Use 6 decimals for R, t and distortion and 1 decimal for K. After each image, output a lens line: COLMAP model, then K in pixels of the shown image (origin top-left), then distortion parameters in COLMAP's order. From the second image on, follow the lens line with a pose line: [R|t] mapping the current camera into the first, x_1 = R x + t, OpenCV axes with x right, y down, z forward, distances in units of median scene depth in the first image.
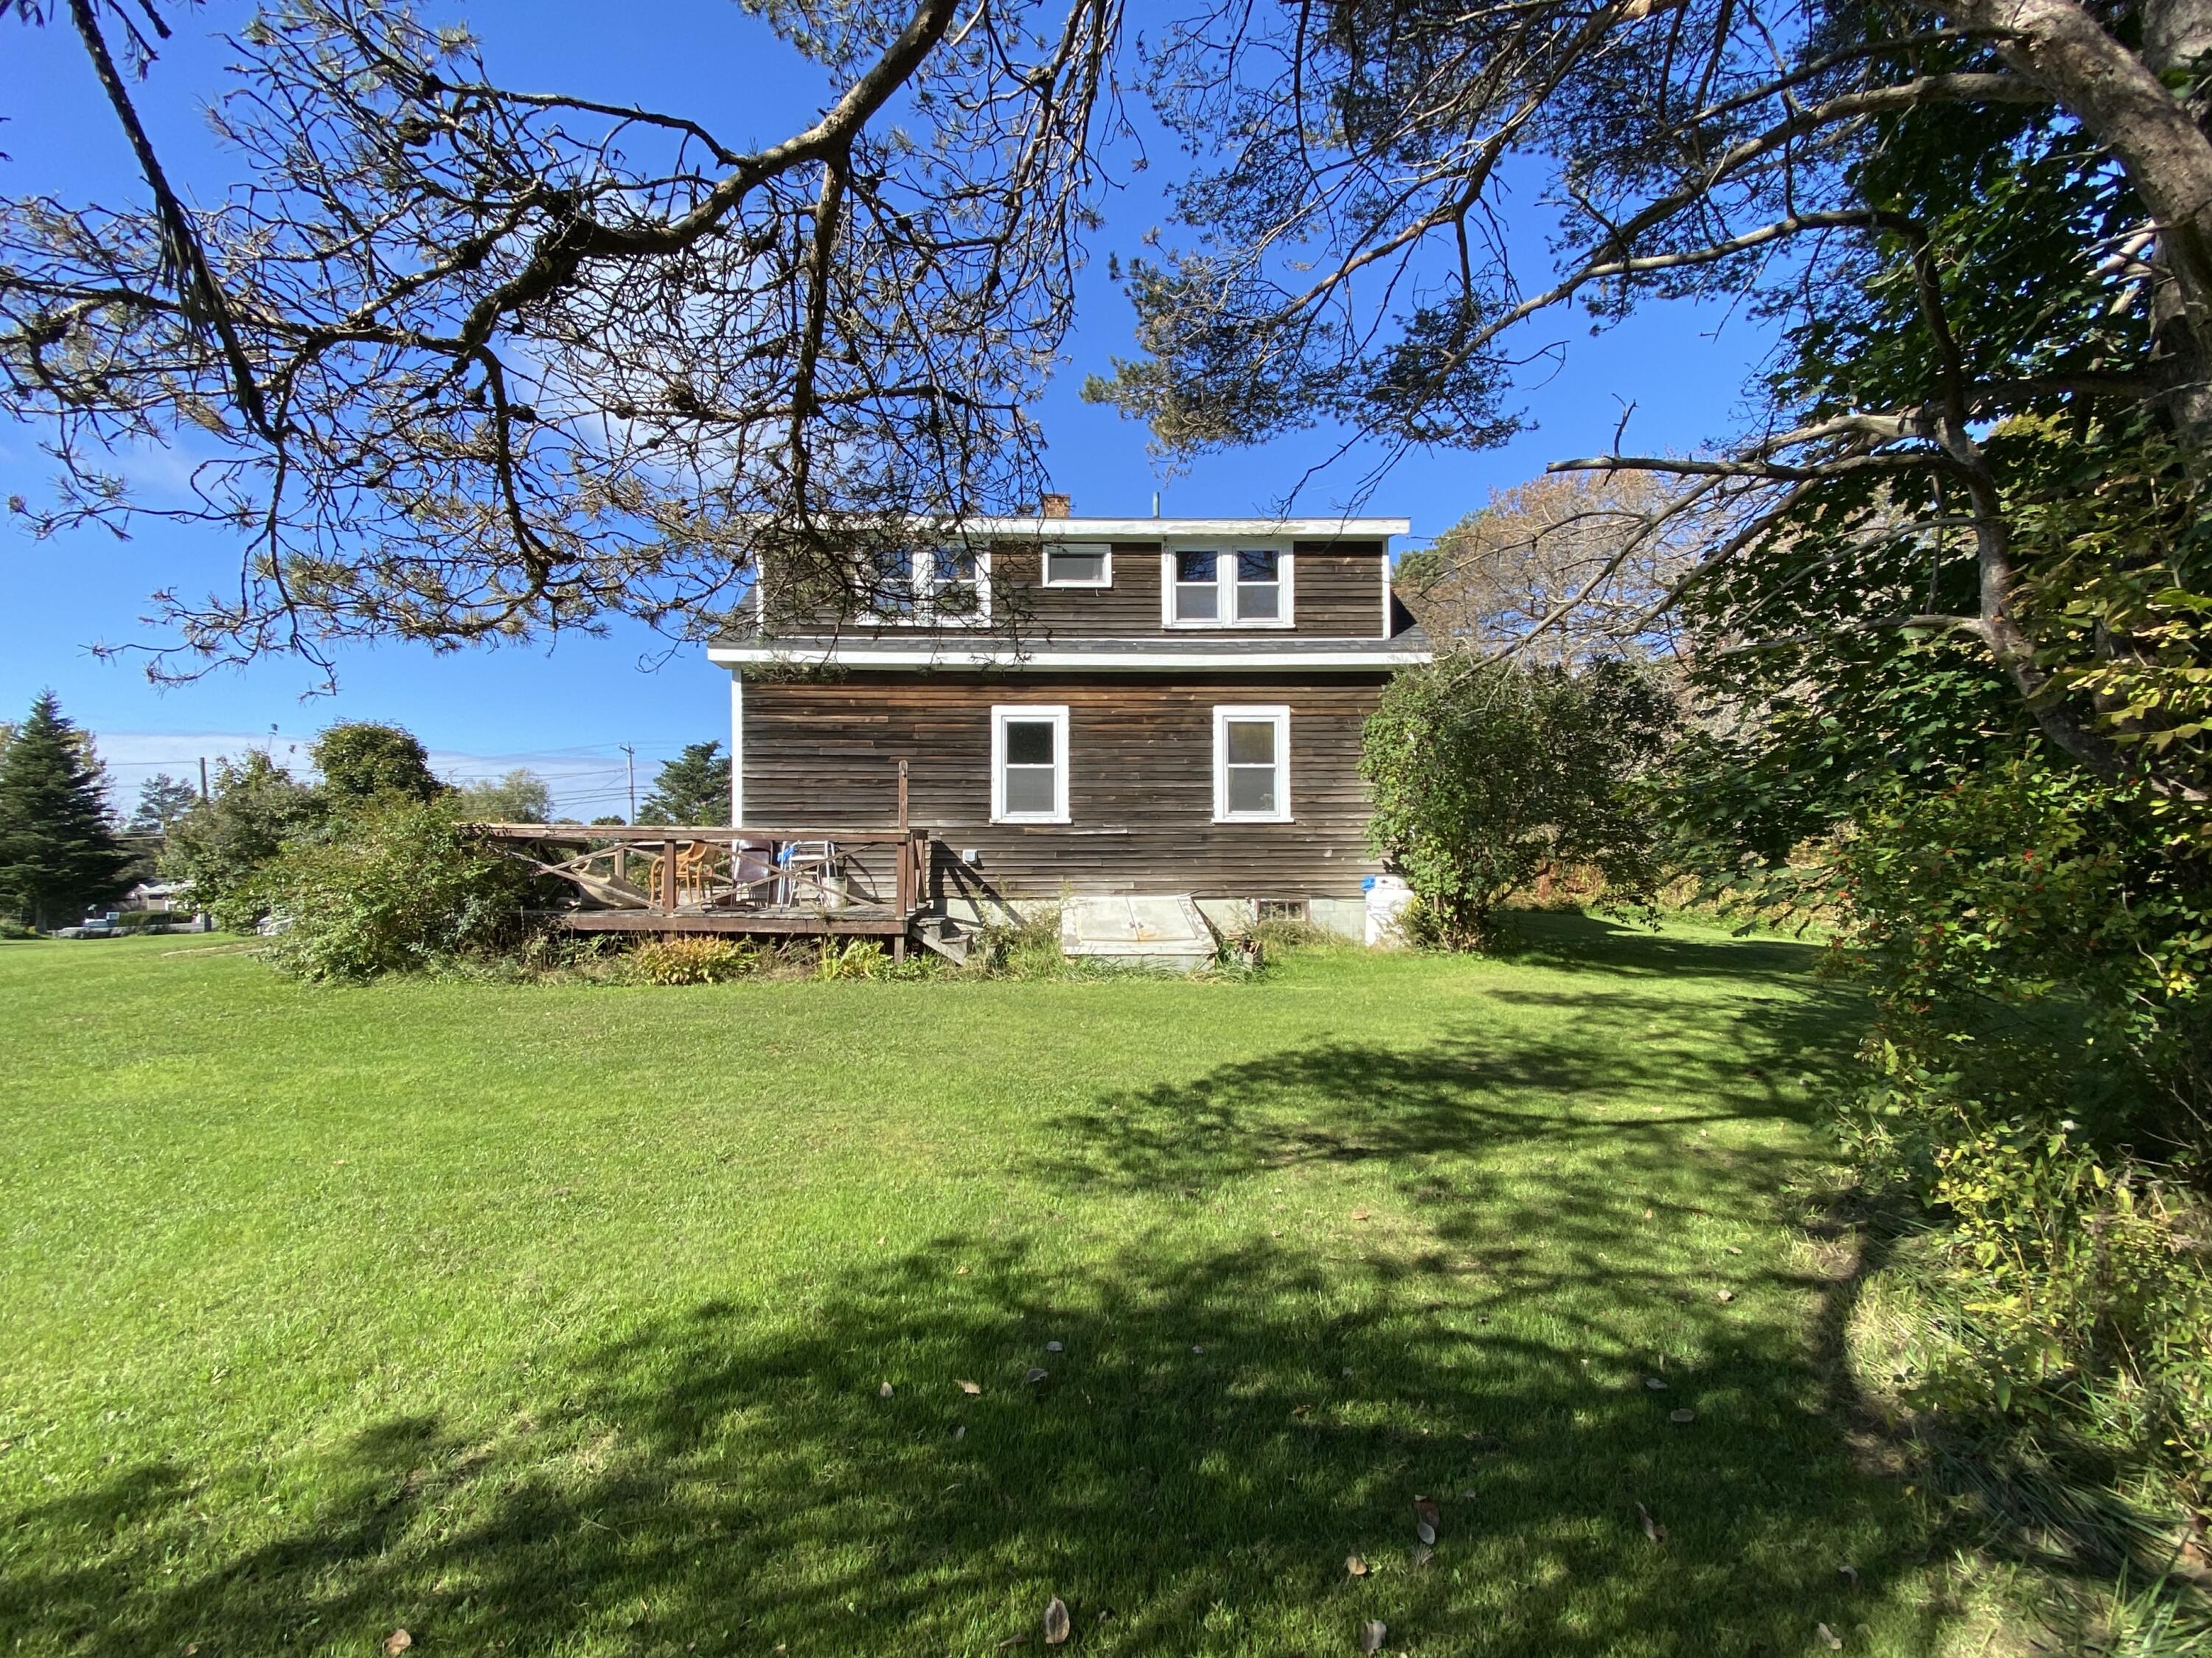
lens RADIAL K [[987.5, 0, 1120.1], [0, 987.5, 846.6], [0, 0, 1]] dist [0.029465, 0.000040]
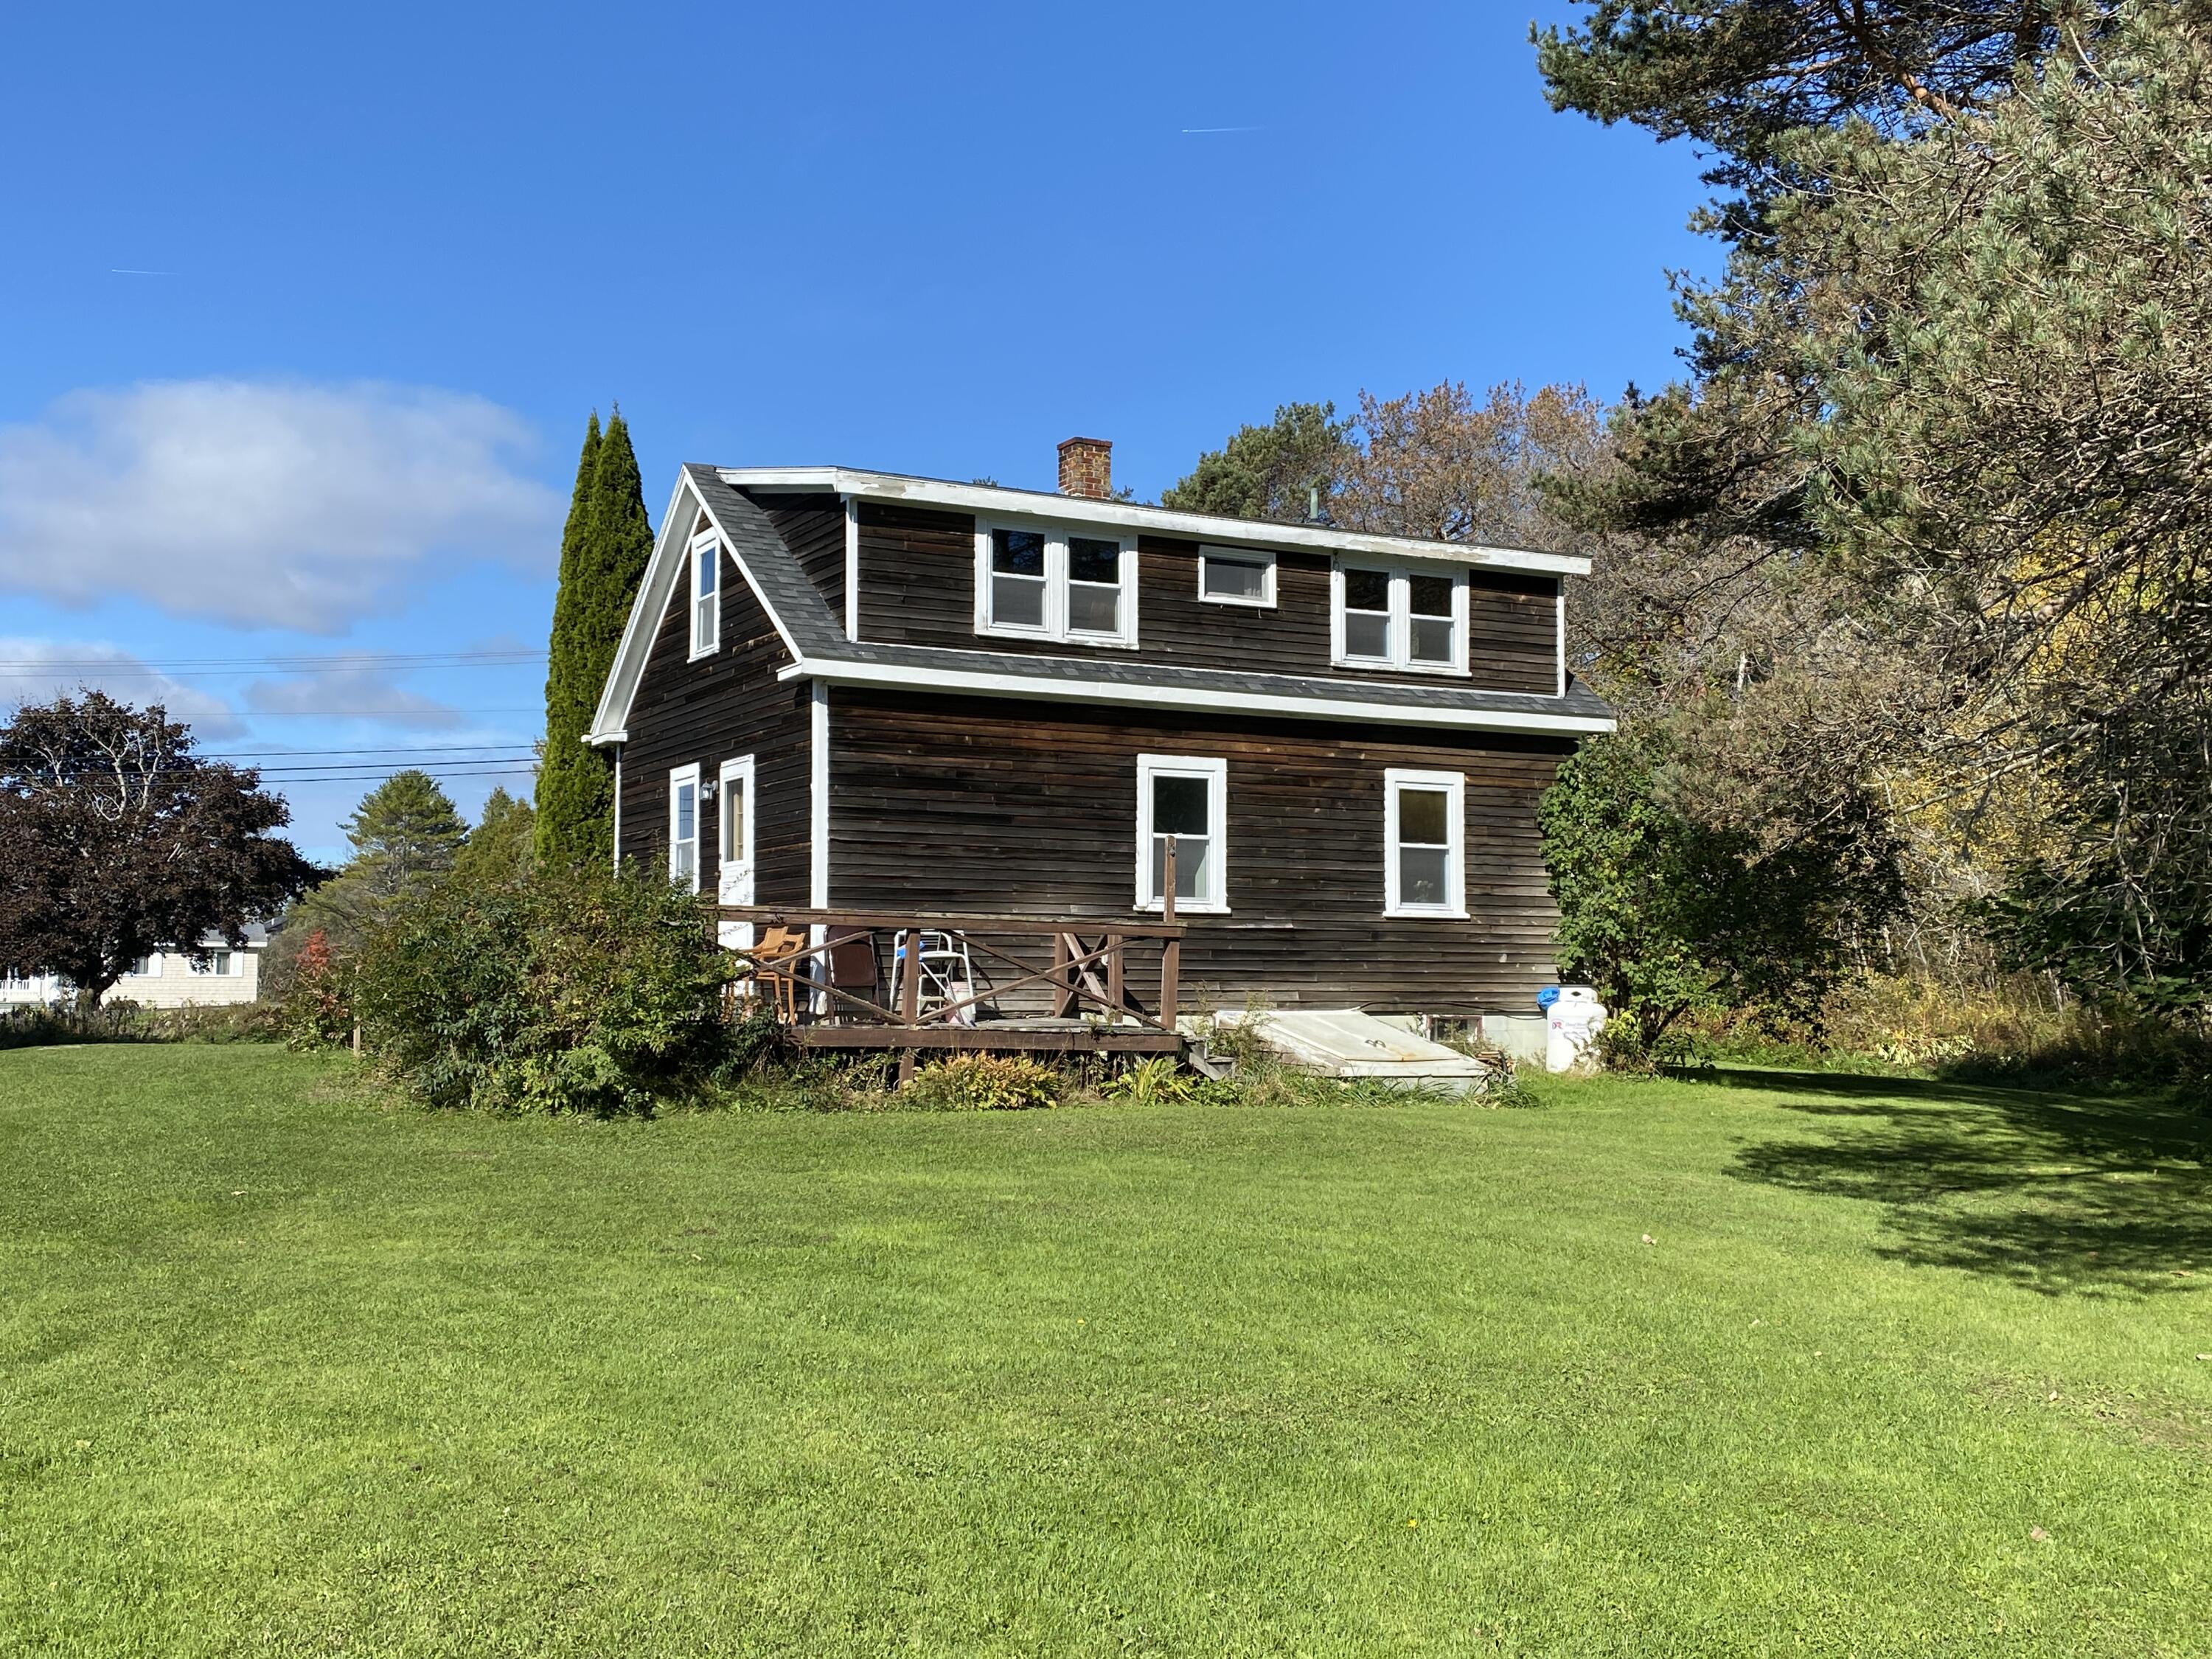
lens RADIAL K [[2245.1, 0, 1135.2], [0, 2245.1, 831.7], [0, 0, 1]] dist [0.015132, 0.000000]
pose [[0.900705, 0.038531, 0.432719, -0.857051], [-0.018027, 0.998516, -0.051390, 0.003261], [-0.434057, 0.038487, 0.900063, -0.520175]]
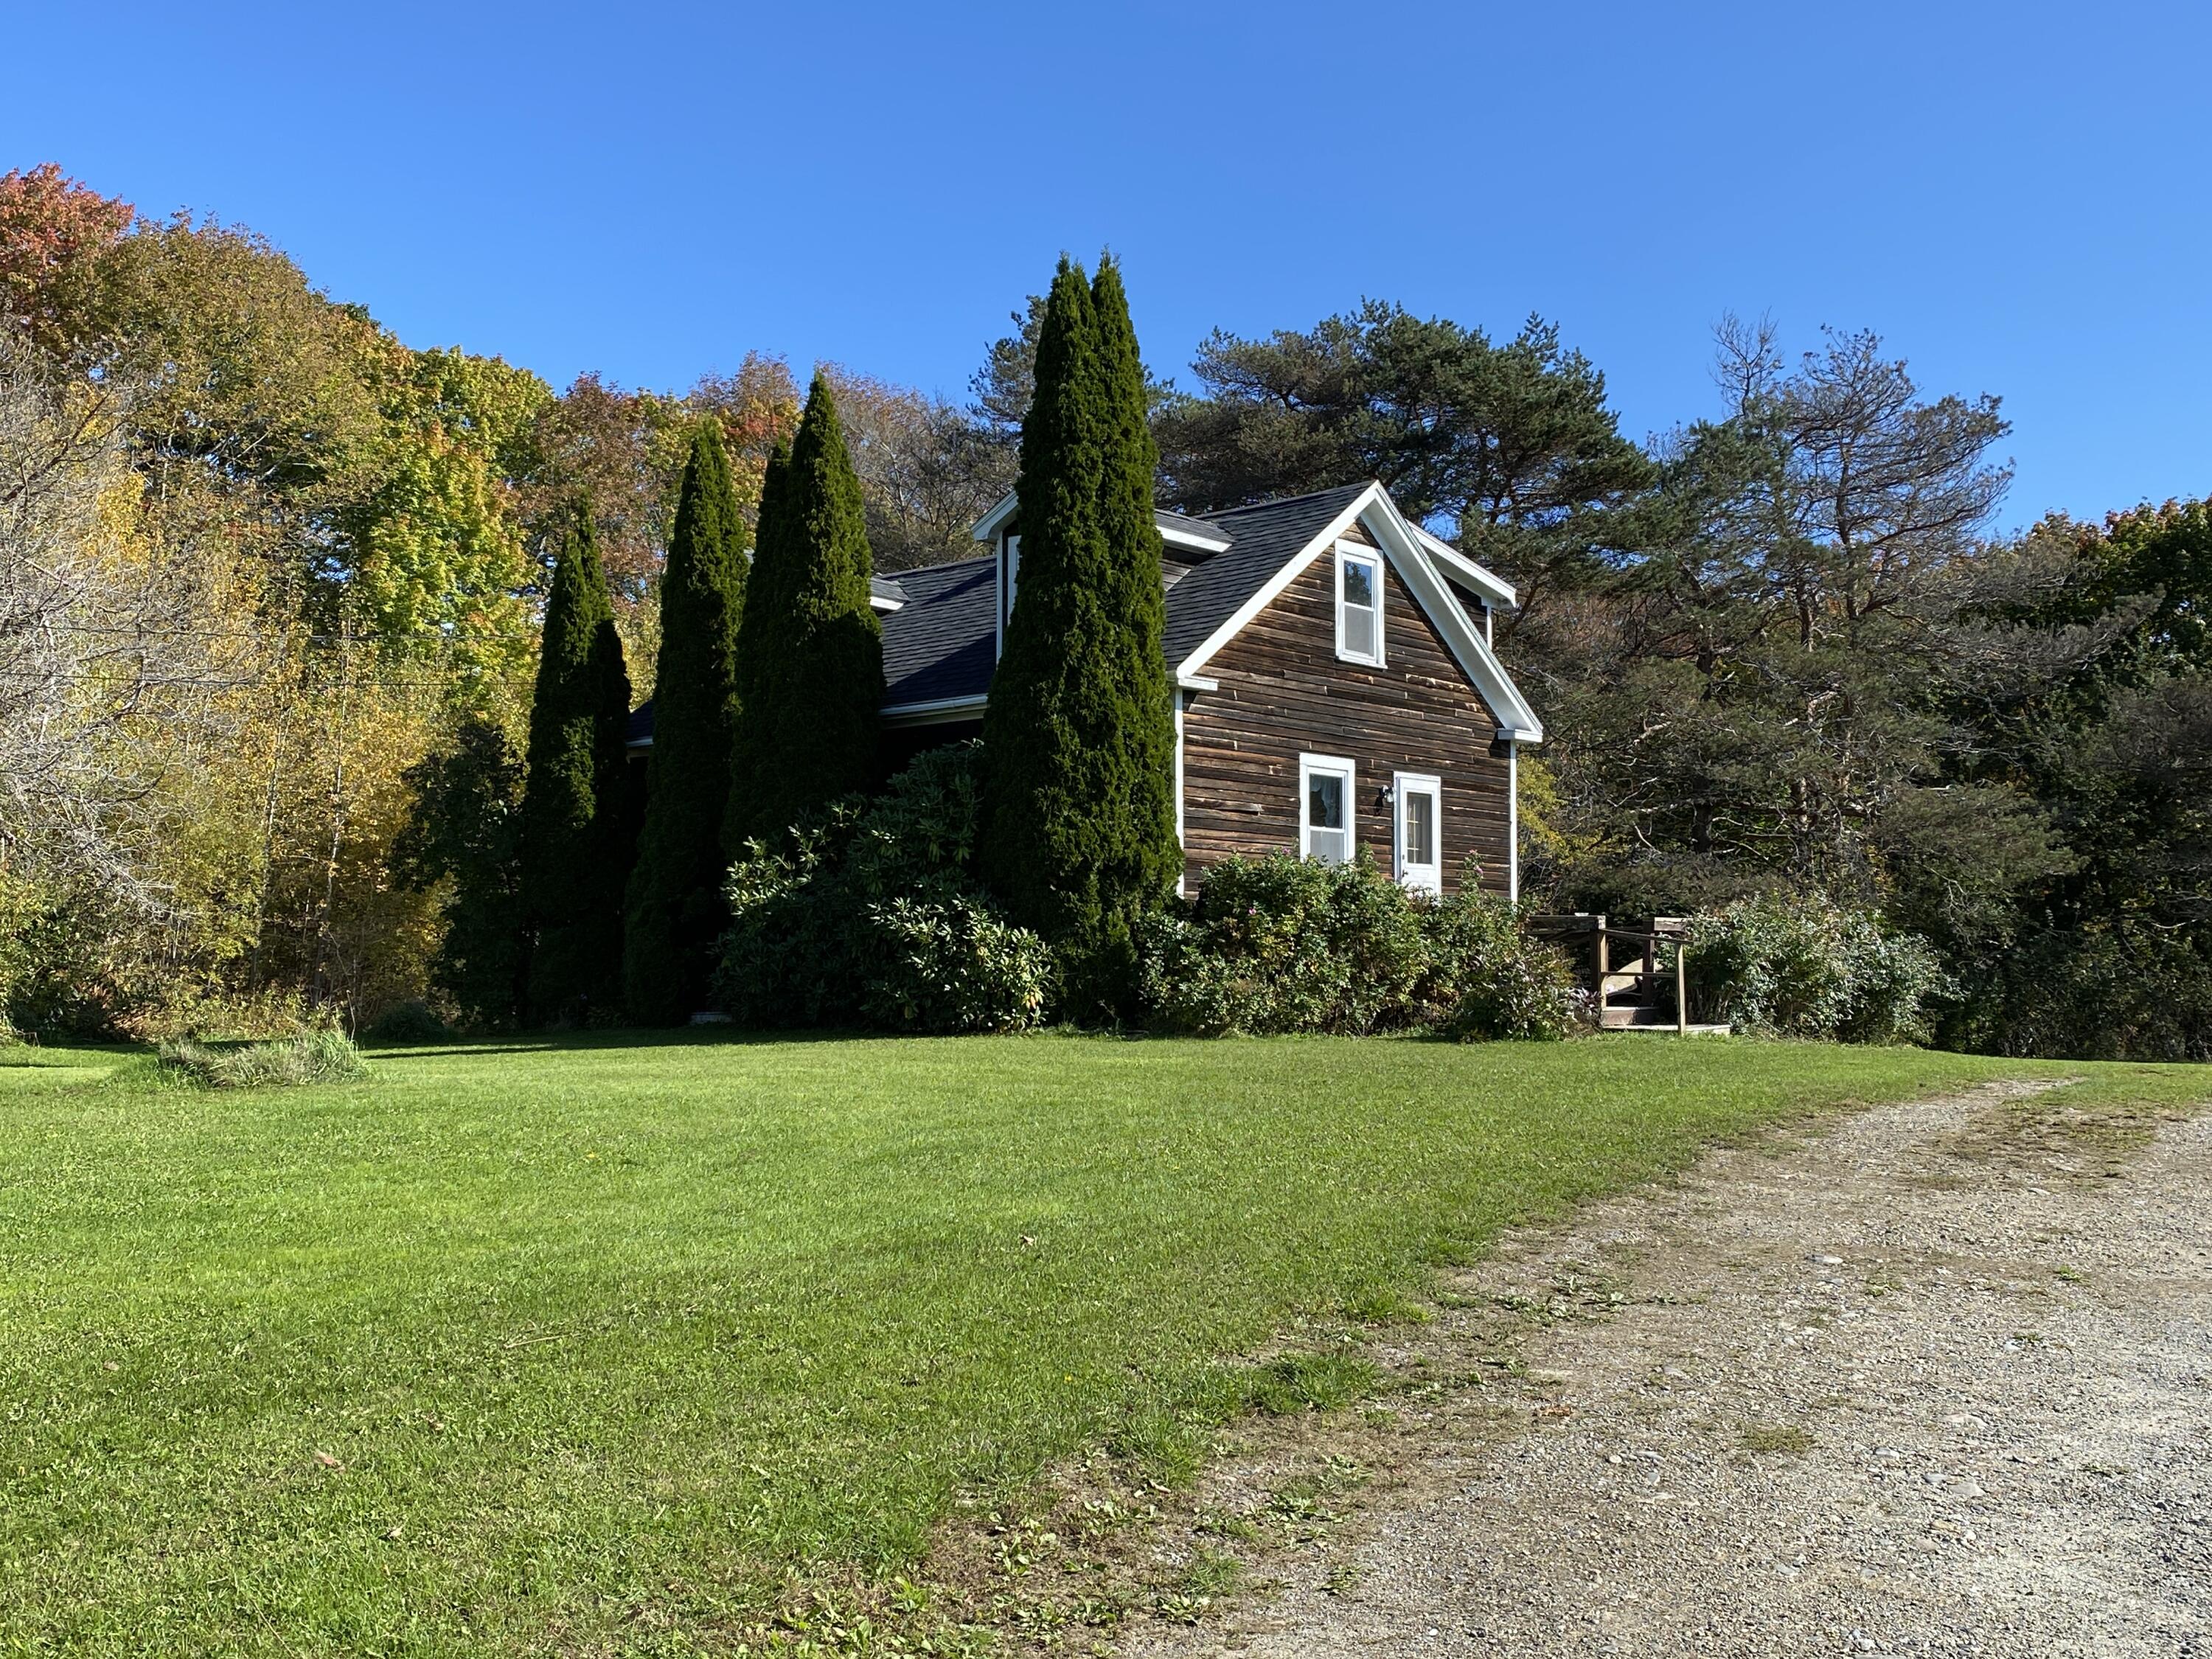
lens RADIAL K [[2245.1, 0, 1101.1], [0, 2245.1, 885.9], [0, 0, 1]] dist [0.015132, 0.000000]
pose [[-0.702945, 0.065022, 0.708266, -1.565641], [0.003842, 0.996145, -0.087638, 0.129650], [-0.711234, -0.058884, -0.700484, 2.690719]]
